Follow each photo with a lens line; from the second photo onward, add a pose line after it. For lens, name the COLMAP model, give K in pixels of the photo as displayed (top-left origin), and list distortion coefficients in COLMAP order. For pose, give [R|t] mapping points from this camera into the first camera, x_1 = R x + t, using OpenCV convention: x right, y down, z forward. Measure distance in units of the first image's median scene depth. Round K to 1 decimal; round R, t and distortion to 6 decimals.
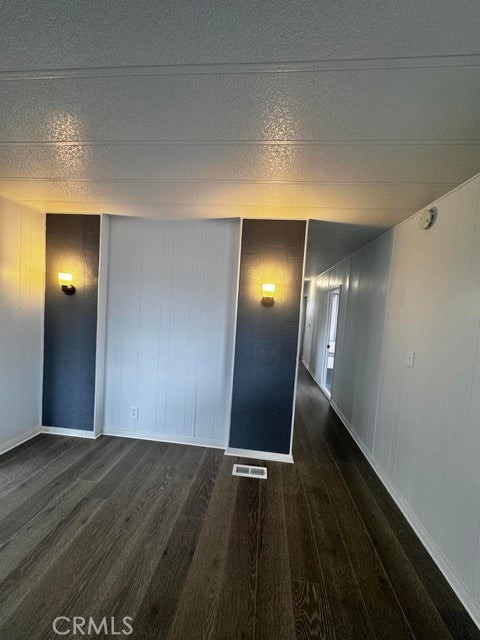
lens RADIAL K [[254.5, 0, 240.6], [0, 254.5, 319.2], [0, 0, 1]] dist [-0.001105, -0.000077]
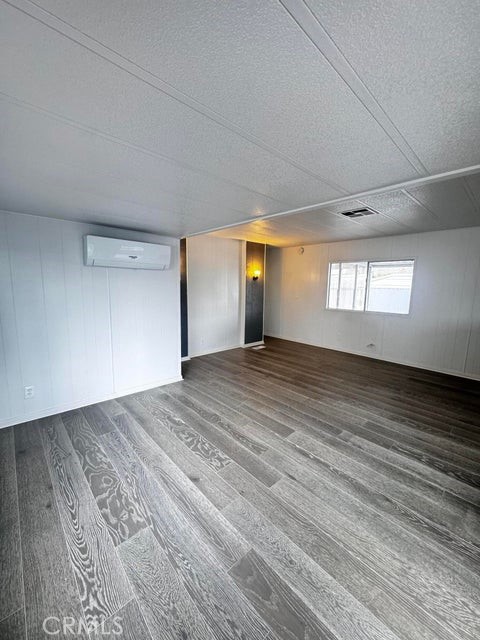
lens RADIAL K [[254.5, 0, 238.3], [0, 254.5, 320.1], [0, 0, 1]] dist [-0.001105, -0.000077]
pose [[0.657348, -0.163326, 0.735675, -1.817970], [0.068523, 0.985142, 0.157482, -0.069856], [-0.750465, -0.053109, 0.658773, -0.455016]]
